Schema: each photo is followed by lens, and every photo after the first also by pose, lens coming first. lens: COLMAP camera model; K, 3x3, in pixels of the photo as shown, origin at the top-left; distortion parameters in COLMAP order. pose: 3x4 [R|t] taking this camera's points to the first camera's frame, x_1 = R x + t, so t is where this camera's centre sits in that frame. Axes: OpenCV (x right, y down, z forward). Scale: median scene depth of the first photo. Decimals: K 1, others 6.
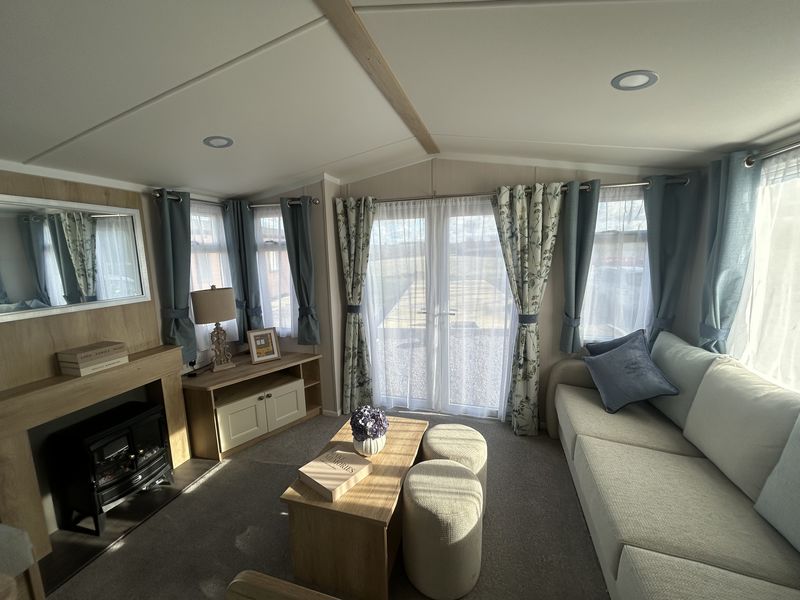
lens RADIAL K [[321.3, 0, 400.0], [0, 321.3, 300.0], [0, 0, 1]] dist [0.000877, 0.000189]
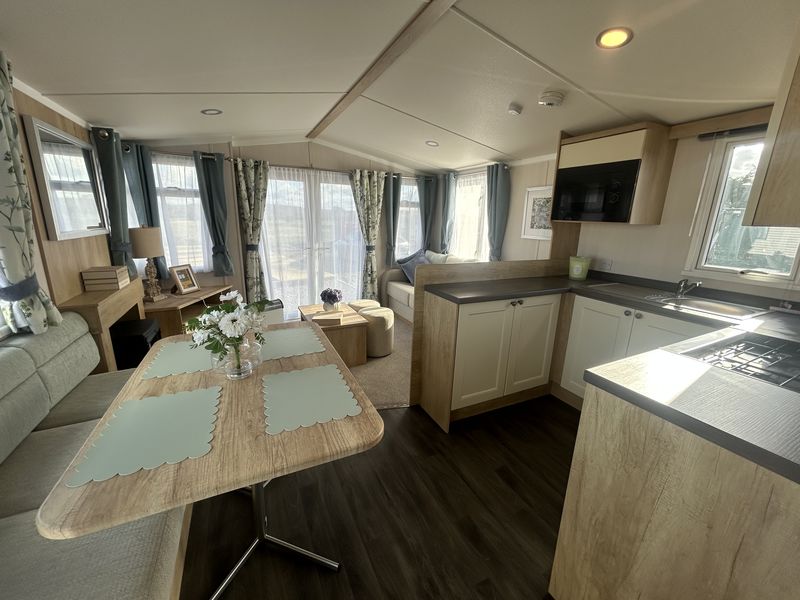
lens RADIAL K [[321.3, 0, 400.0], [0, 321.3, 300.0], [0, 0, 1]] dist [0.000877, 0.000189]
pose [[0.732964, -0.129842, 0.667761, -0.711575], [0.064015, 0.990425, 0.122315, 0.136460], [-0.677249, -0.046906, 0.734257, -0.426658]]
